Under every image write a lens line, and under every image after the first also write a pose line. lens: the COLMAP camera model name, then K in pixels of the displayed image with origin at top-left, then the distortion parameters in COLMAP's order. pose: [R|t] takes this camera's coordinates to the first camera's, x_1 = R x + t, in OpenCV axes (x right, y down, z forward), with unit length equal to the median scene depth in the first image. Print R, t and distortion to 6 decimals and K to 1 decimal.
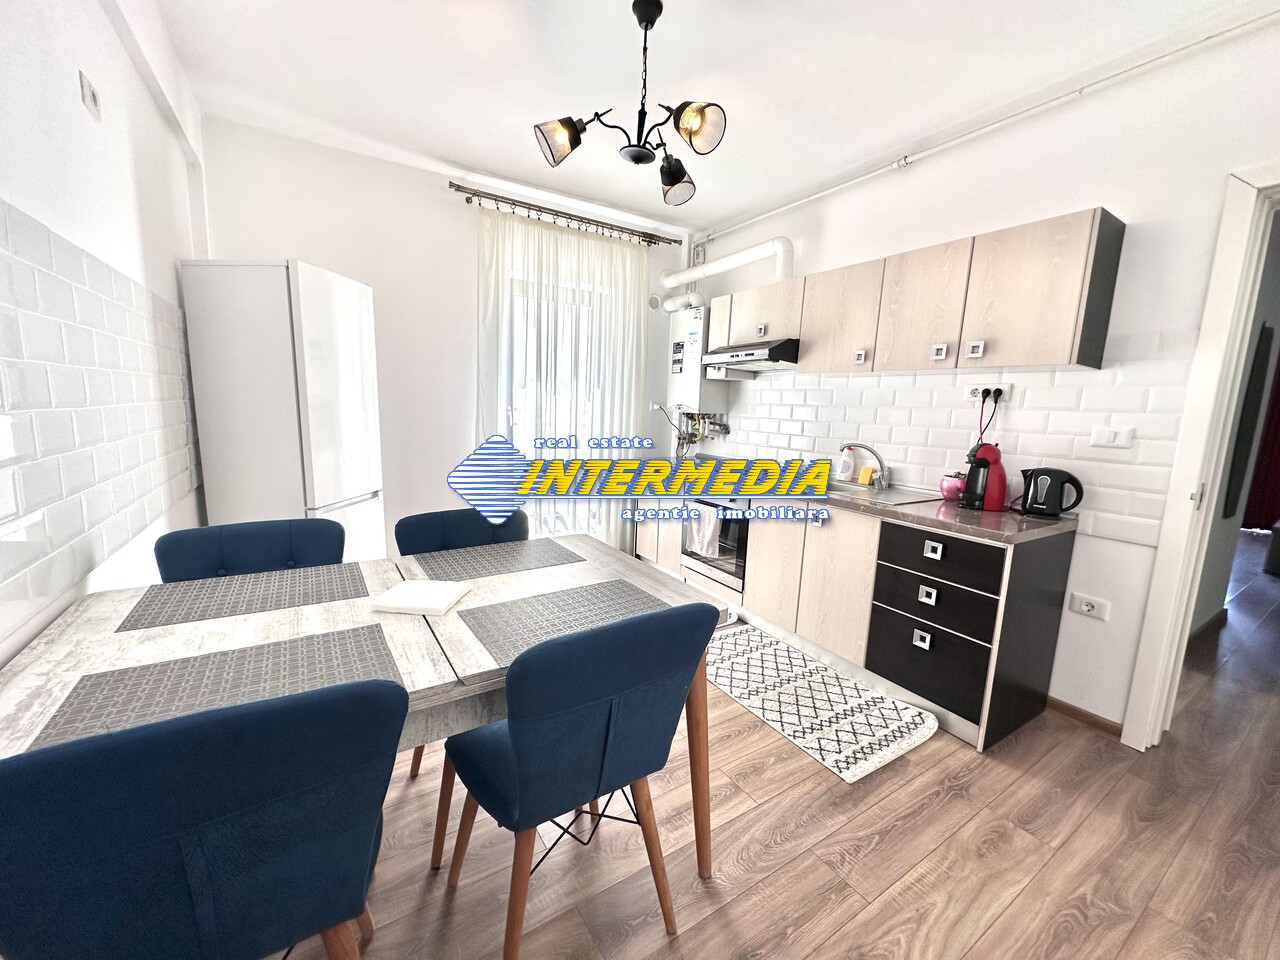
lens RADIAL K [[509.6, 0, 639.8], [0, 509.6, 482.2], [0, 0, 1]] dist [-0.003714, -0.000270]
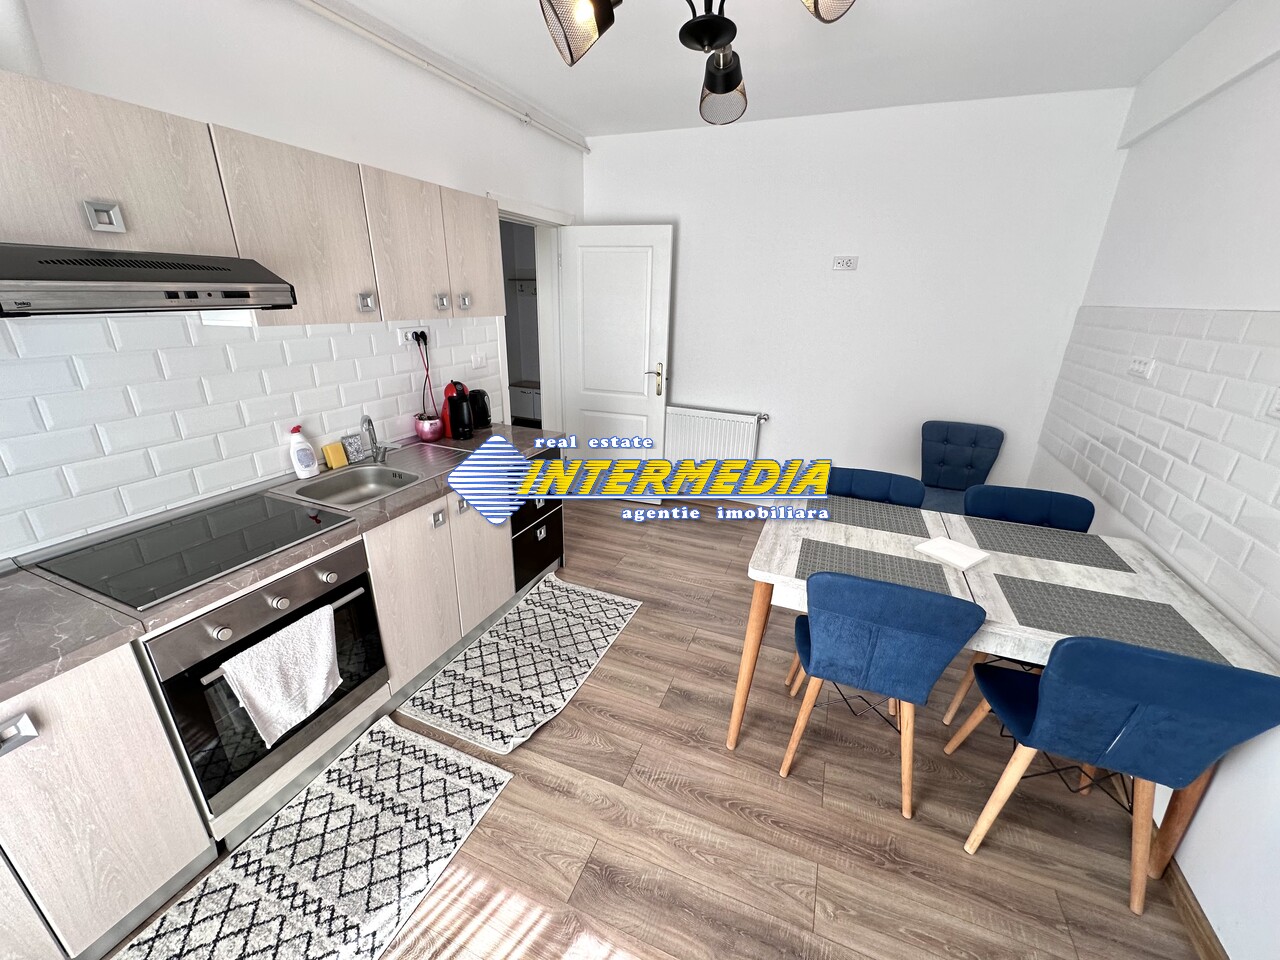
lens RADIAL K [[509.6, 0, 636.3], [0, 509.6, 482.2], [0, 0, 1]] dist [-0.003714, -0.000270]
pose [[-0.577652, -0.333231, 0.745168, -0.565464], [0.077311, 0.886442, 0.456338, -0.417894], [-0.812614, 0.321214, -0.486293, 1.459744]]
